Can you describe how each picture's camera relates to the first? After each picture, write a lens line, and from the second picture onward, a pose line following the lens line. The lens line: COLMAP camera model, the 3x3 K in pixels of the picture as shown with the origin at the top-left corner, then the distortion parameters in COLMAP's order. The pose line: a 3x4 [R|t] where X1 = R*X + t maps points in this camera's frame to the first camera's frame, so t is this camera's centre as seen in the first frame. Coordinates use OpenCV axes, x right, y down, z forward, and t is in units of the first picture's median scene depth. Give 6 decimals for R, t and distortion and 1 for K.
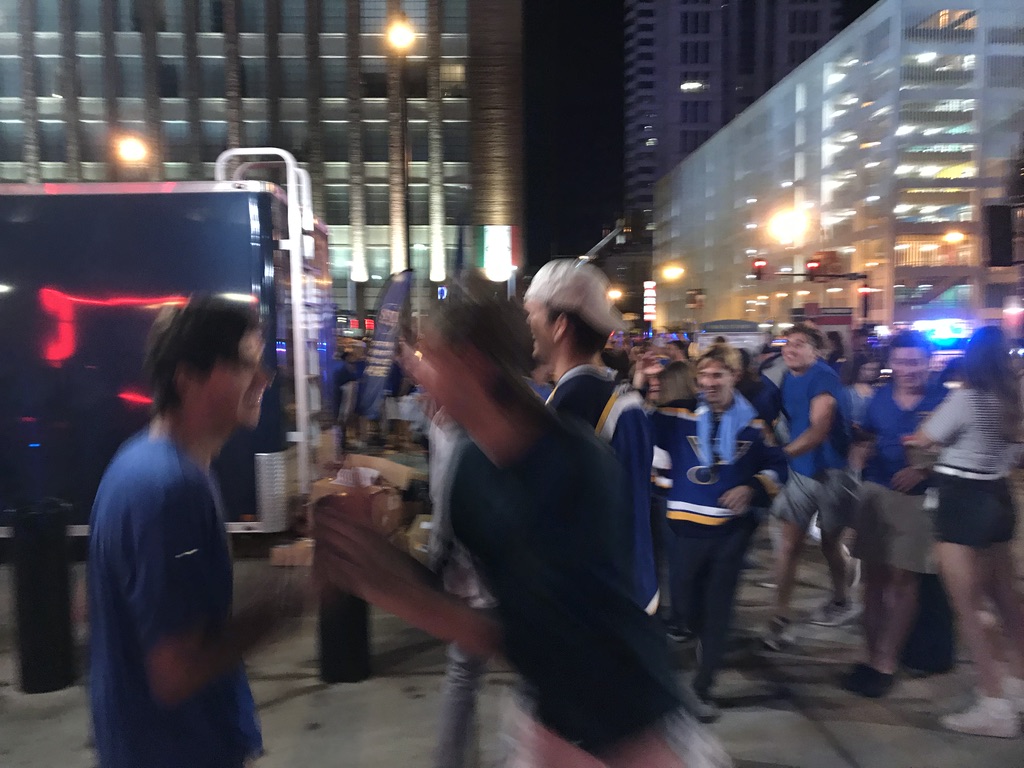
lens RADIAL K [[818.8, 0, 512.0], [0, 818.8, 384.0], [0, 0, 1]] dist [0.057915, -0.002247]
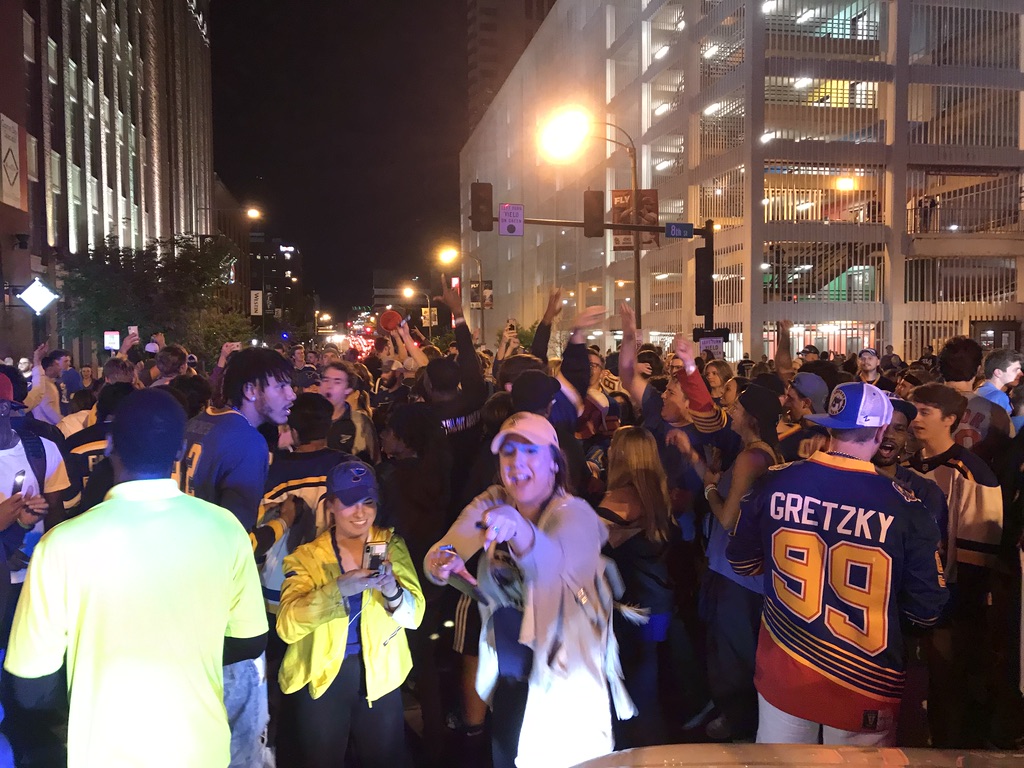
lens RADIAL K [[836.2, 0, 509.6], [0, 836.2, 387.0], [0, 0, 1]] dist [0.078813, -0.091156]
pose [[0.982331, -0.003766, 0.187116, 0.173630], [0.005460, 0.999949, -0.008541, -0.026299], [-0.187074, 0.009412, 0.982301, 0.432896]]
